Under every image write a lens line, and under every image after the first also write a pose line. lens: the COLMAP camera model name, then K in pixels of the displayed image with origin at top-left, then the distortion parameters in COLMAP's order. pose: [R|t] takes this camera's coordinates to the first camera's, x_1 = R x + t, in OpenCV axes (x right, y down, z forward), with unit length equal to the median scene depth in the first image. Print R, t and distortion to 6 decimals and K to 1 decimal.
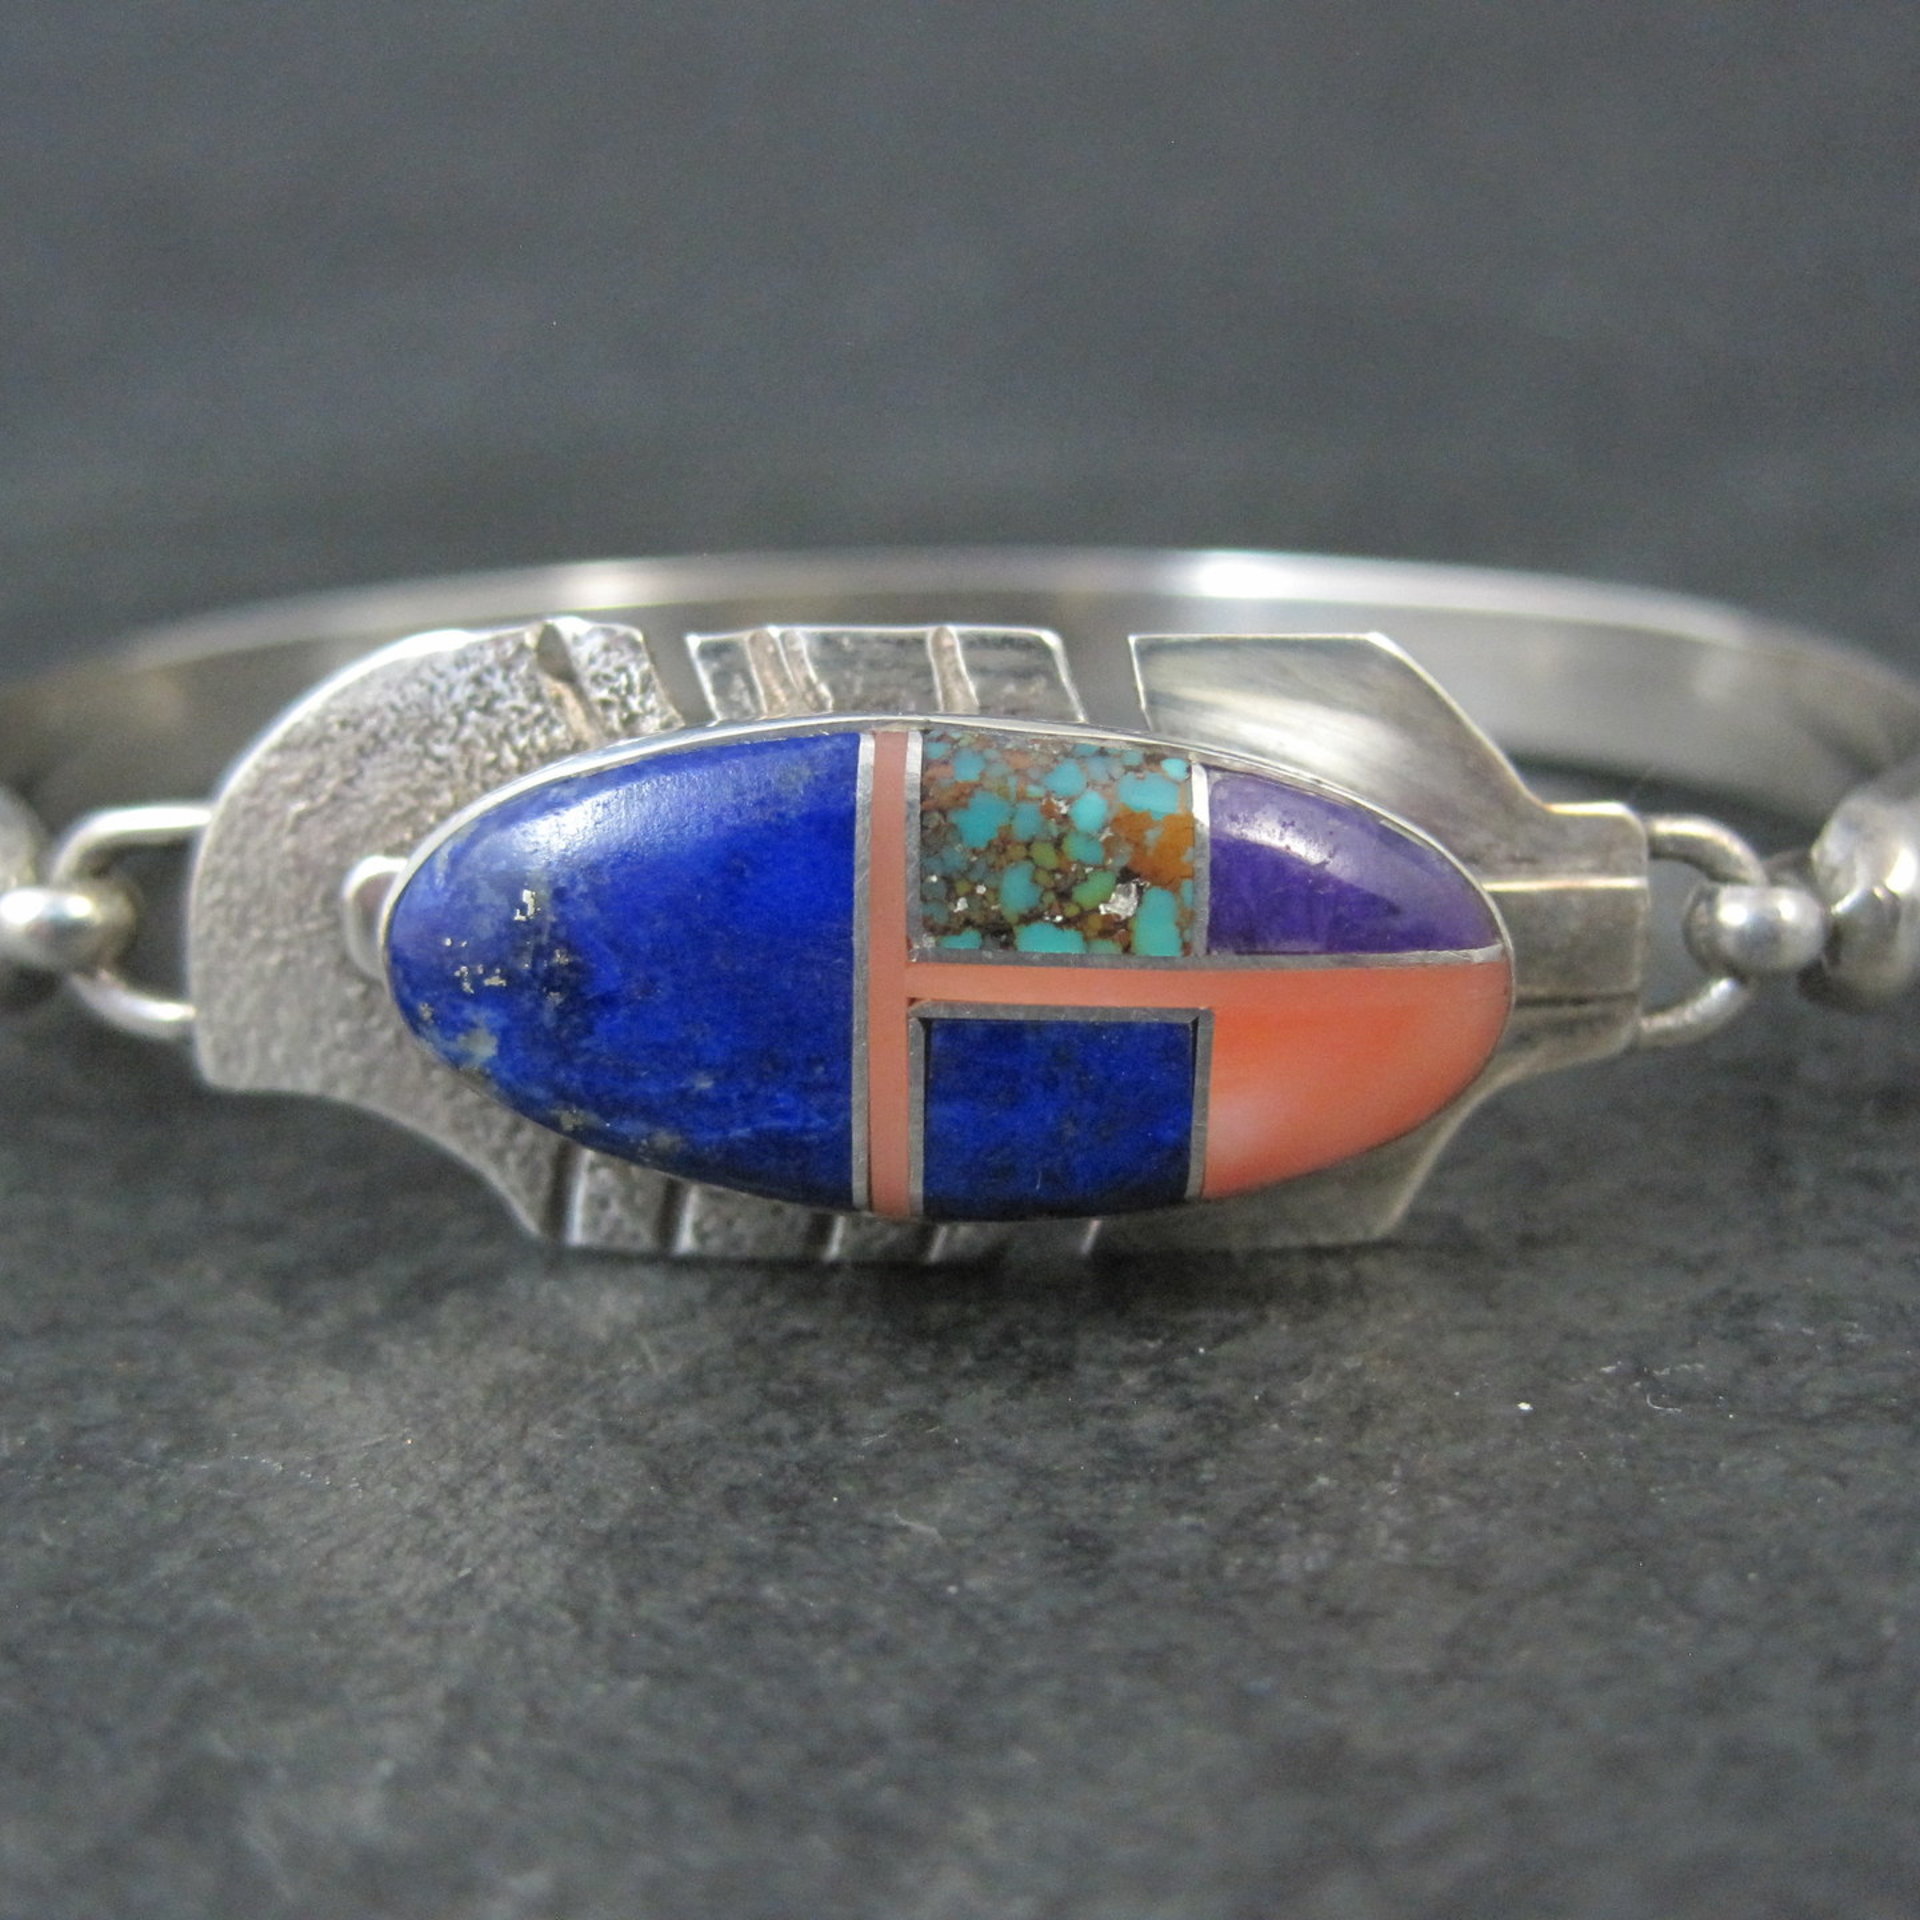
lens RADIAL K [[2303.6, 0, 960.0], [0, 2303.6, 960.0], [0, 0, 1]] dist [-0.026433, -0.013818]
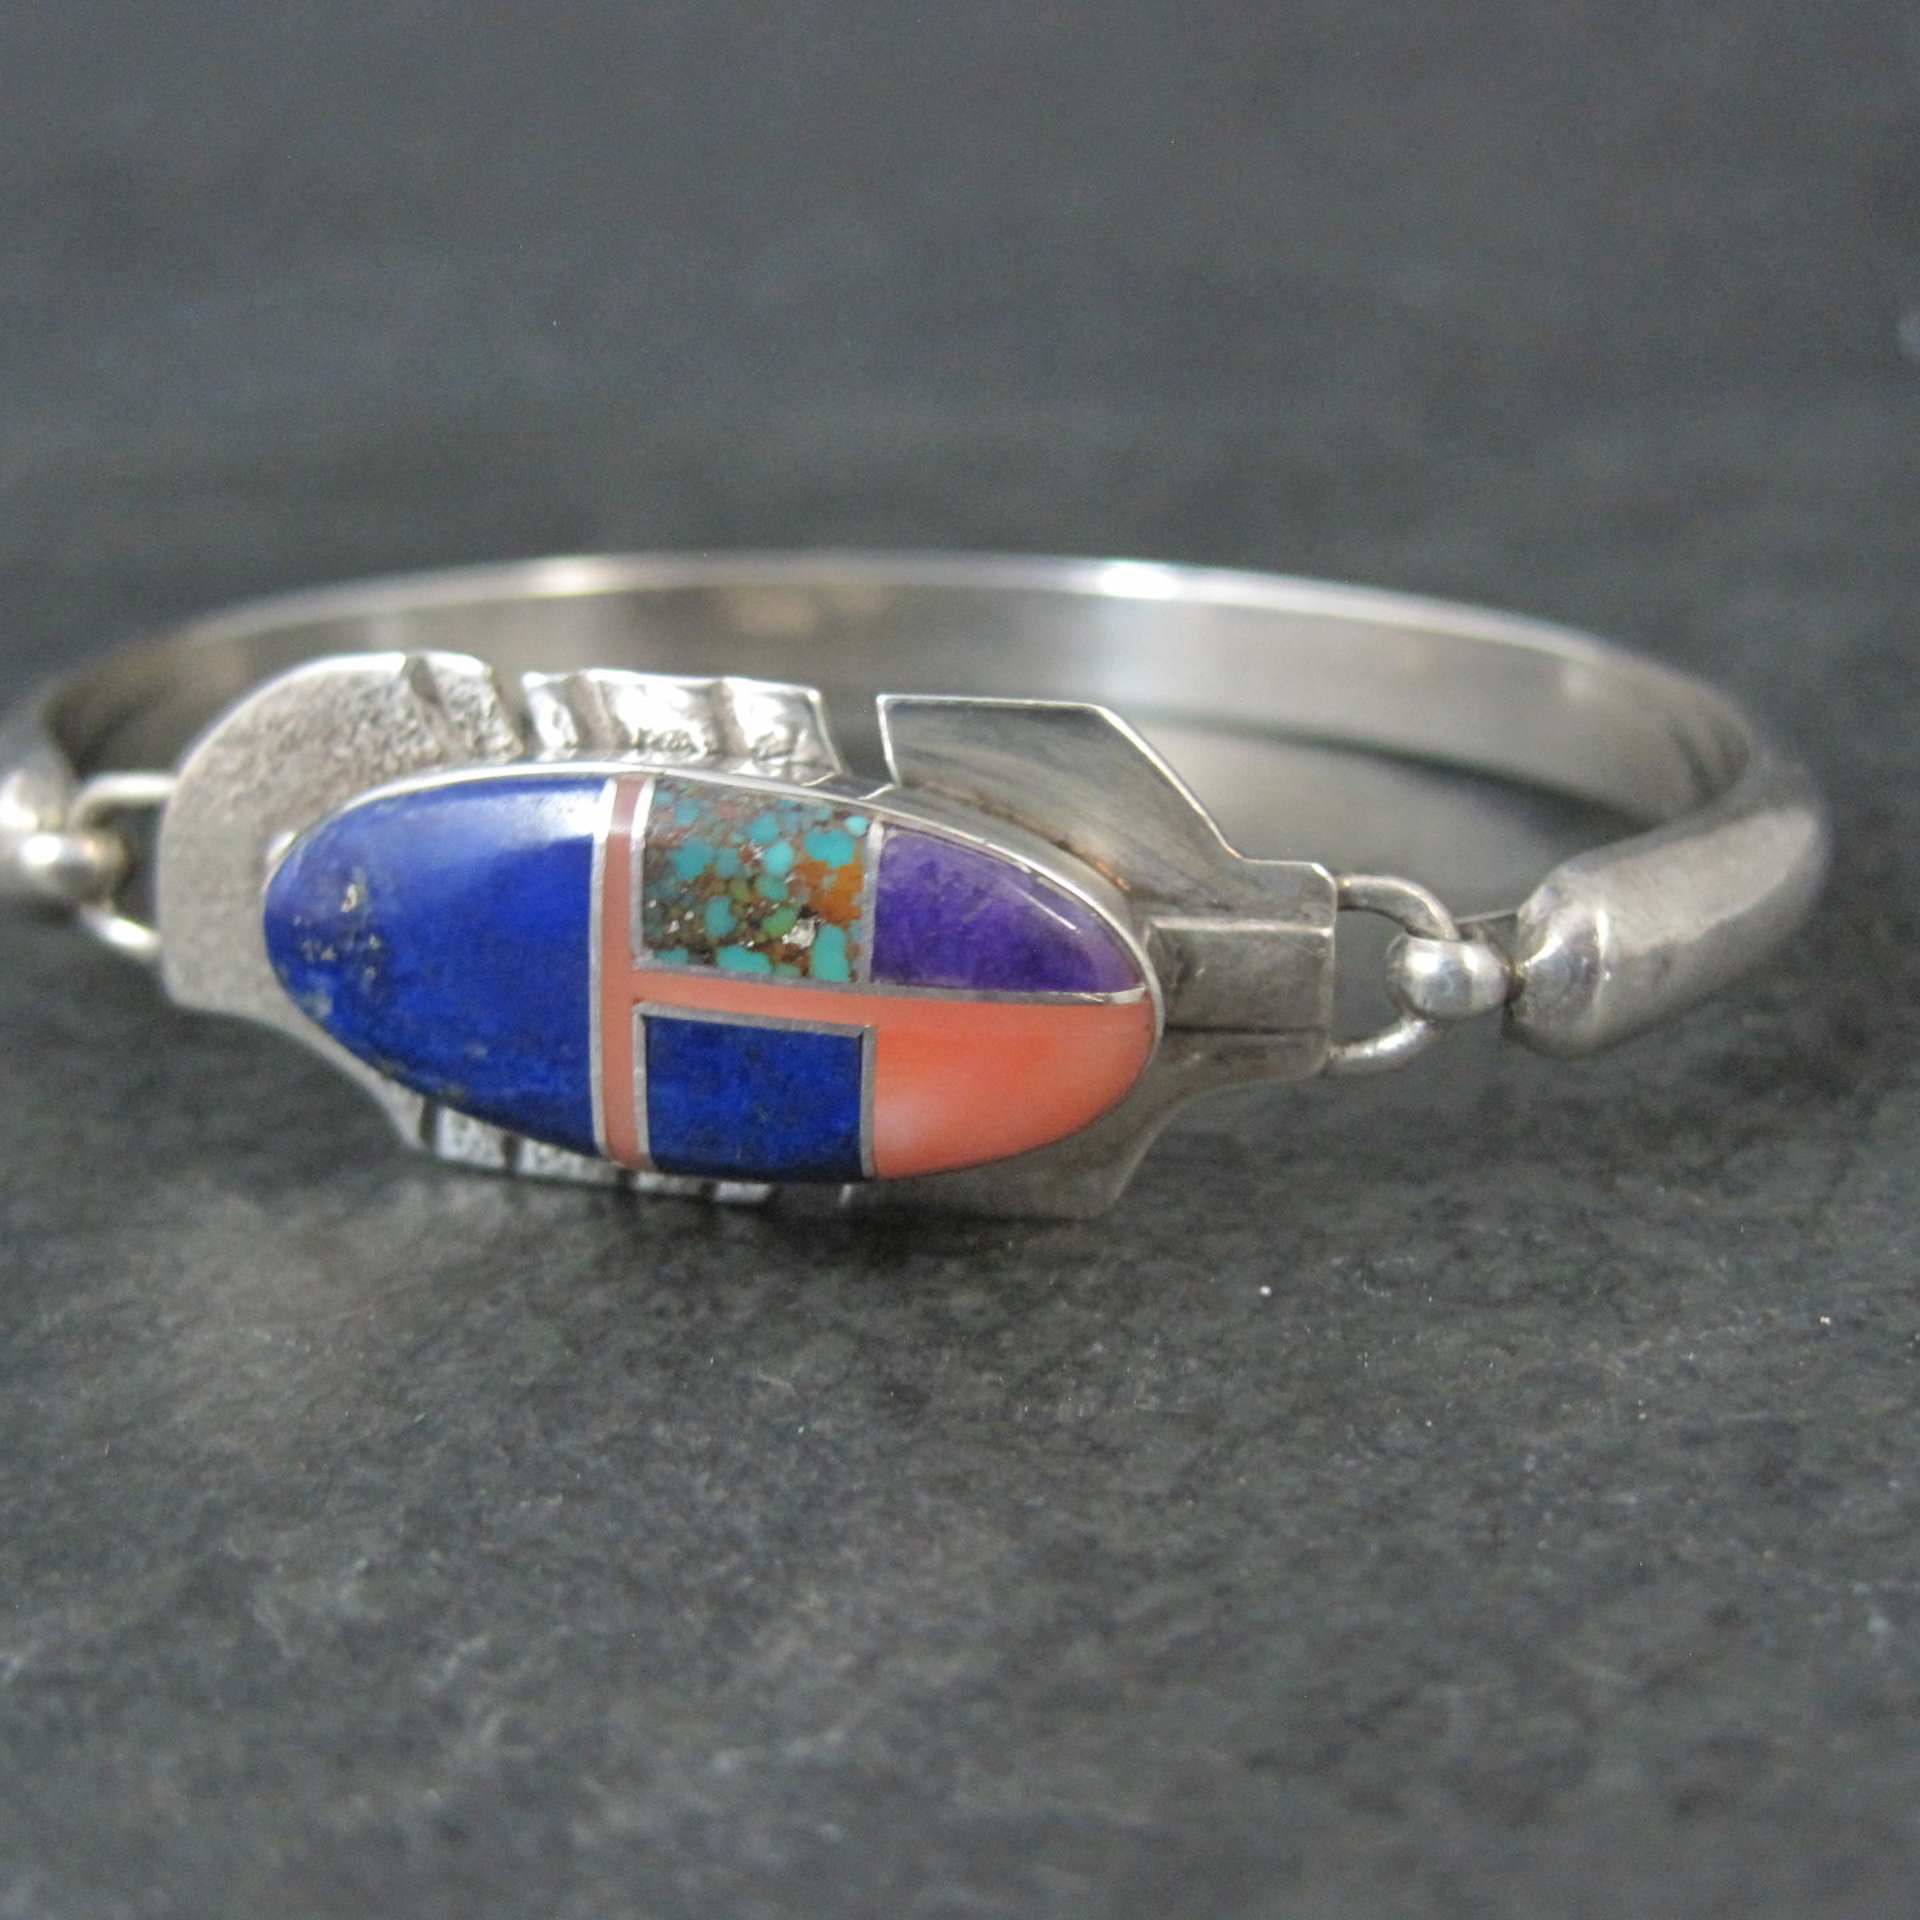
lens RADIAL K [[2347.6, 0, 954.5], [0, 2347.6, 903.2], [0, 0, 1]] dist [-0.012188, -0.076353]
pose [[0.978996, 0.073892, -0.190017, 0.374967], [-0.062828, 0.995995, 0.063613, -0.122518], [0.193956, -0.050338, 0.979718, -0.186372]]
